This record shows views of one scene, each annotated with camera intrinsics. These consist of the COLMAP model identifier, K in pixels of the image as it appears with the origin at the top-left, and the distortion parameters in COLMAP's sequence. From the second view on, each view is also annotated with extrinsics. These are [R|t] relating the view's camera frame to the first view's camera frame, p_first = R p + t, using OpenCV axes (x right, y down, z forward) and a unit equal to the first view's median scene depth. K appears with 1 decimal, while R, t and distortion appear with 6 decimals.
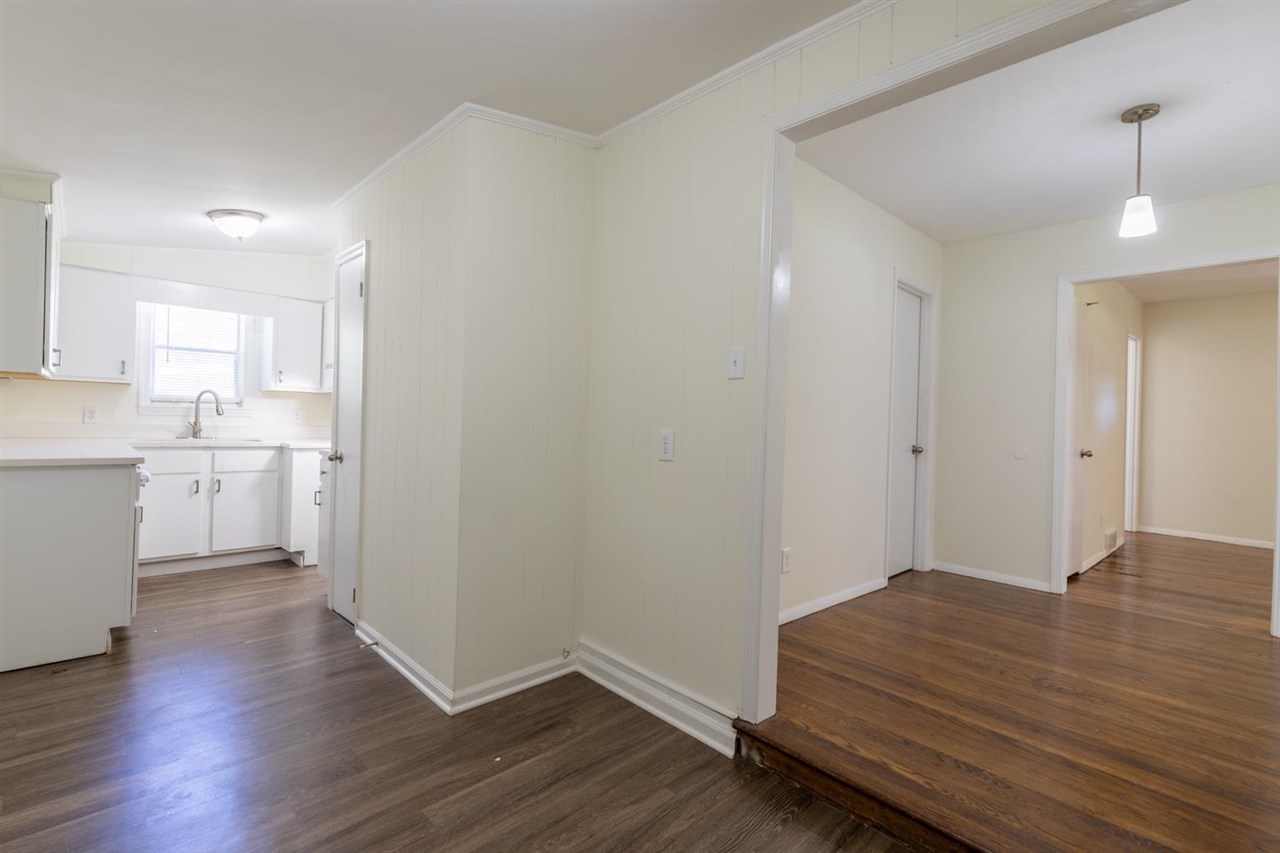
lens RADIAL K [[585.8, 0, 638.7], [0, 585.8, 425.0], [0, 0, 1]] dist [0.002046, -0.000095]
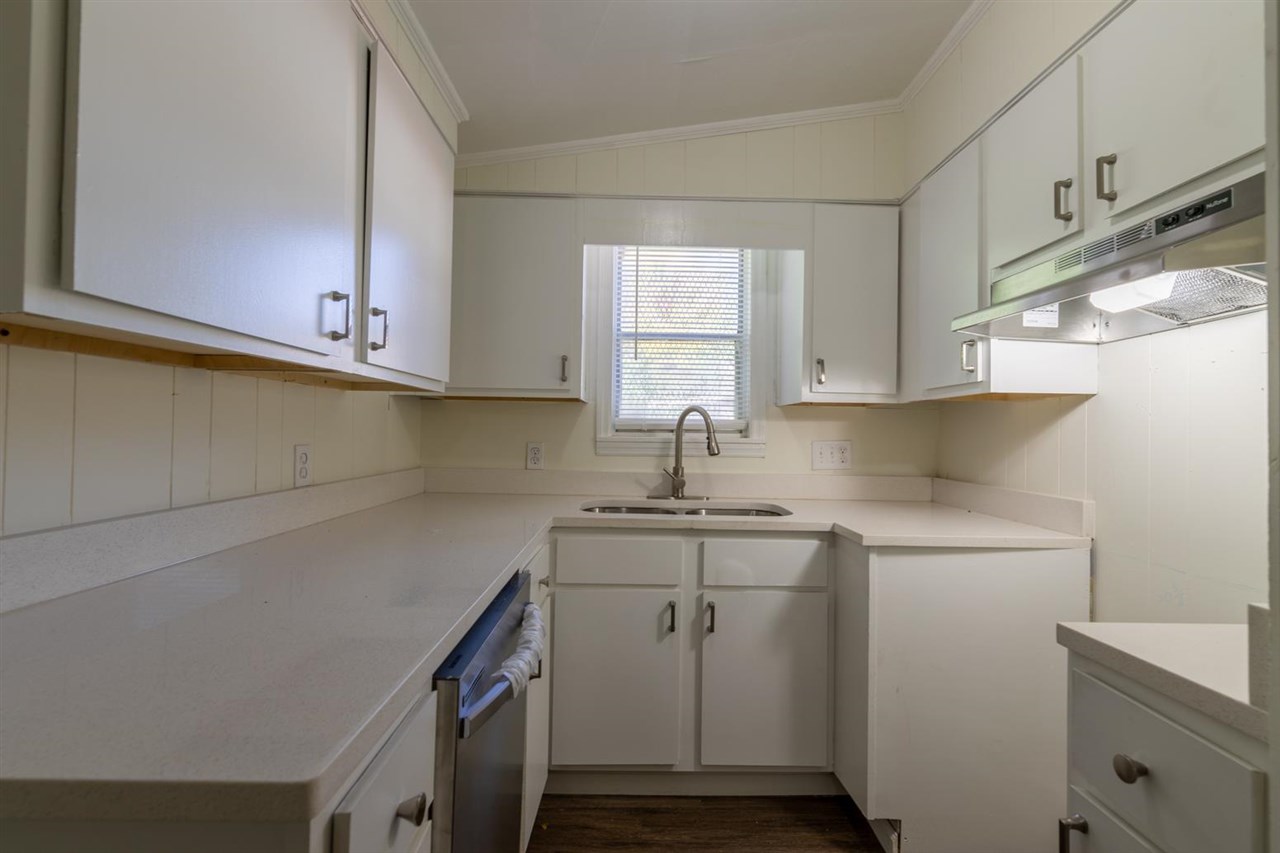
lens RADIAL K [[588.2, 0, 634.5], [0, 588.2, 424.0], [0, 0, 1]] dist [0.000227, -0.000194]
pose [[0.726554, -0.030122, -0.686449, -0.418600], [0.000038, 0.999040, -0.043799, -0.021664], [0.687109, 0.031797, 0.725858, 0.589977]]
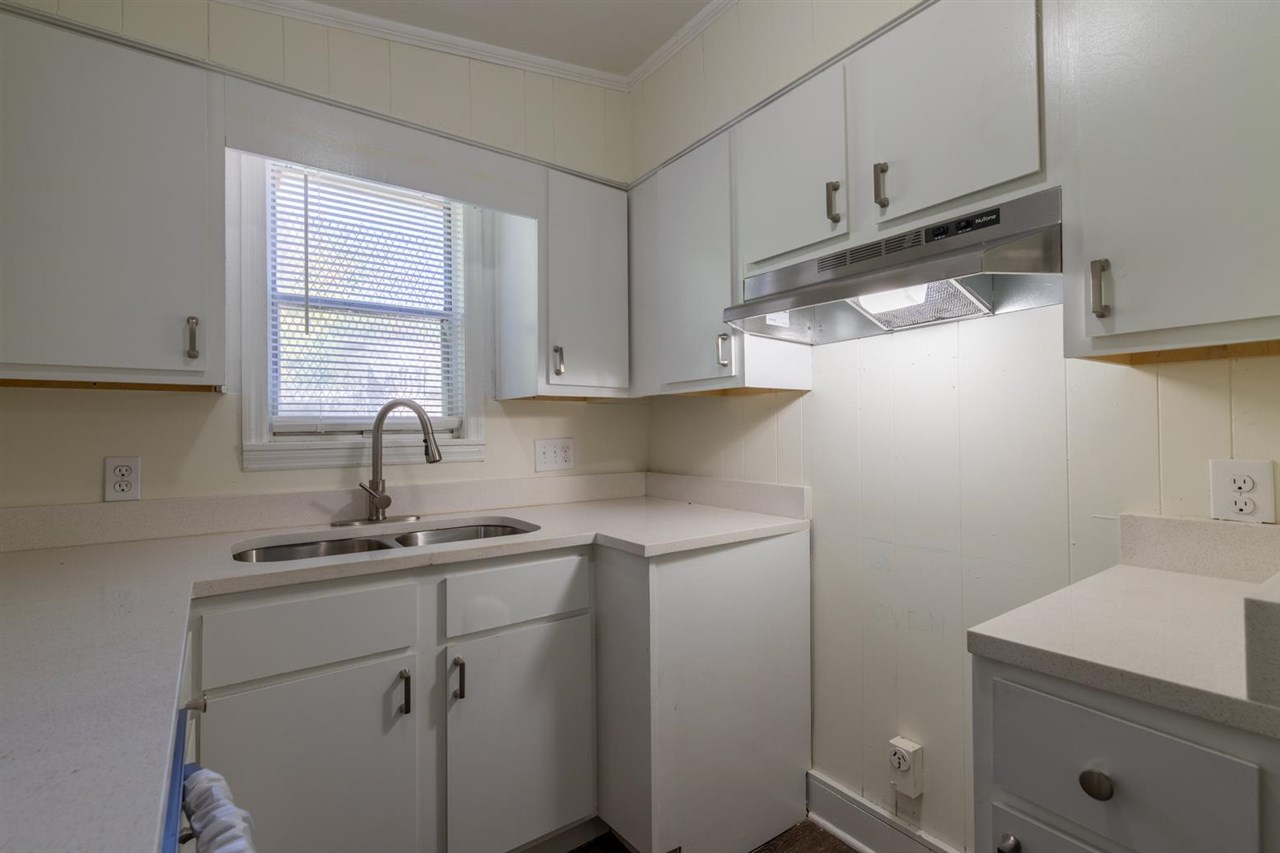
lens RADIAL K [[585.8, 0, 638.7], [0, 585.8, 425.0], [0, 0, 1]] dist [0.002046, -0.000095]
pose [[0.989167, -0.041798, -0.140720, -0.523232], [0.038872, 0.998968, -0.023480, -0.027369], [0.141556, 0.017756, 0.989771, 0.634318]]
